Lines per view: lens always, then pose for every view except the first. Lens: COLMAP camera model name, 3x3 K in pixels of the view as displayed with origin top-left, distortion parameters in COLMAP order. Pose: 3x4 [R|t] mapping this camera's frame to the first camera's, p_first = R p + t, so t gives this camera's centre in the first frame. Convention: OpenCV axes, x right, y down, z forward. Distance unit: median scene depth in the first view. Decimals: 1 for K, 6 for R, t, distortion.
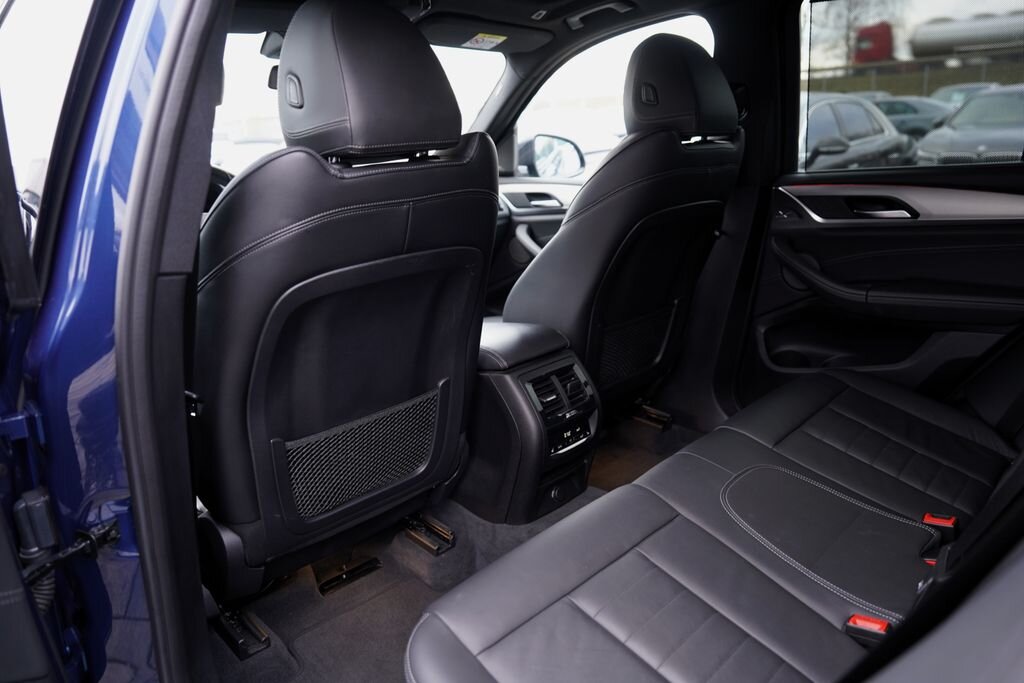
lens RADIAL K [[716.0, 0, 511.9], [0, 716.0, 329.7], [0, 0, 1]] dist [-0.114809, 0.090543]
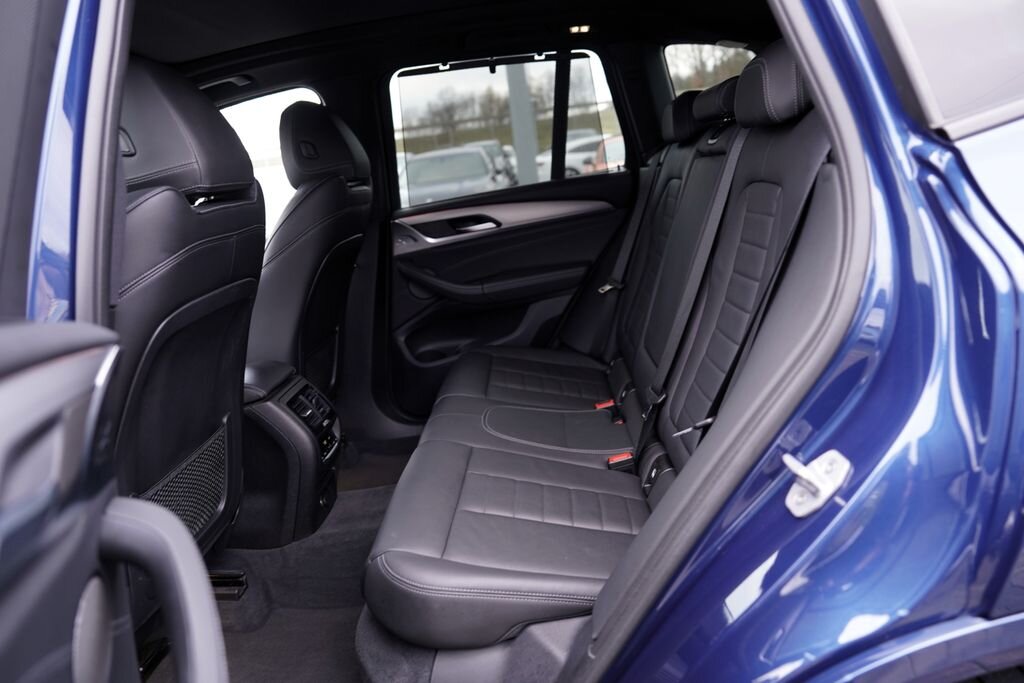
lens RADIAL K [[716.0, 0, 511.9], [0, 716.0, 329.7], [0, 0, 1]] dist [-0.114809, 0.090543]
pose [[0.740958, -0.195790, 0.642376, -0.367594], [0.264856, 0.964218, -0.011618, 0.062126], [-0.617116, 0.178746, 0.766302, -0.067816]]
